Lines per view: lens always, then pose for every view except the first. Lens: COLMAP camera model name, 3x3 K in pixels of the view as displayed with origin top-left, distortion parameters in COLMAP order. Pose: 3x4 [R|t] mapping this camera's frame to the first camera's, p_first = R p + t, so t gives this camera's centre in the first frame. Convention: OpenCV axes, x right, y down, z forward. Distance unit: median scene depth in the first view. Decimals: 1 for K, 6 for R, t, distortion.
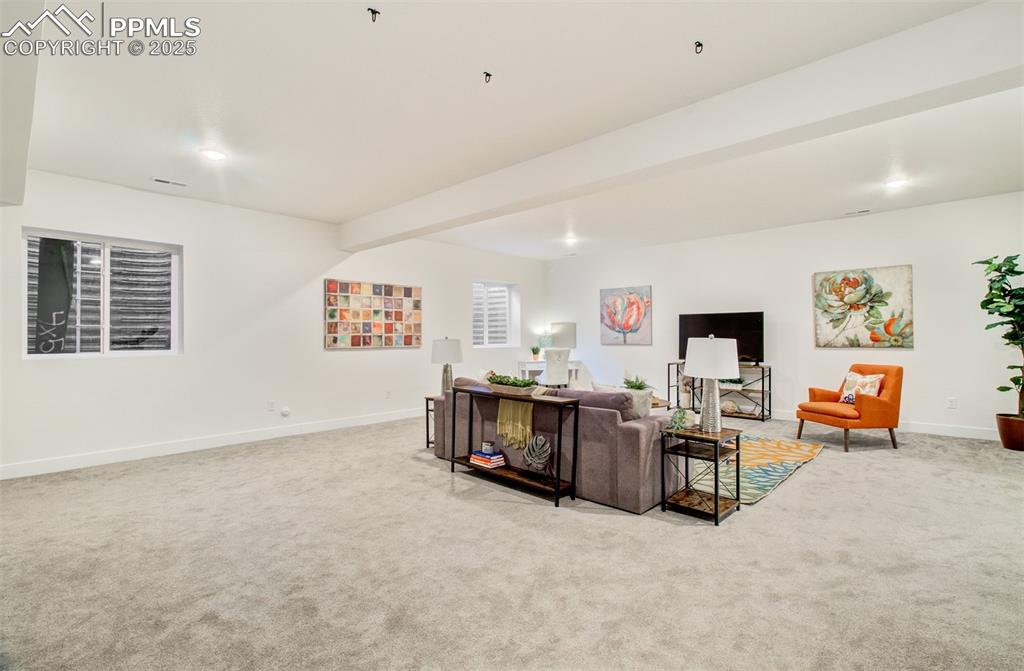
lens RADIAL K [[467.2, 0, 517.7], [0, 467.2, 324.6], [0, 0, 1]] dist [-0.001645, 0.000222]
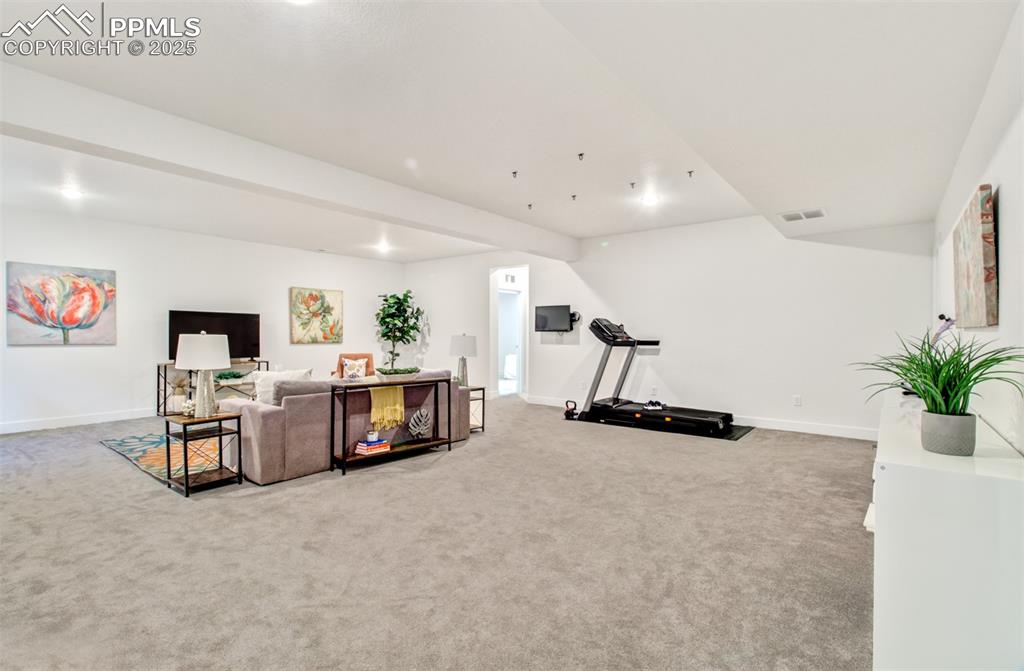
lens RADIAL K [[467.2, 0, 517.7], [0, 467.2, 324.6], [0, 0, 1]] dist [-0.001645, 0.000222]
pose [[-0.065610, 0.029686, 0.997404, -0.722928], [-0.029221, 0.999072, -0.031658, 0.018174], [-0.997417, -0.031223, -0.064682, 0.461587]]
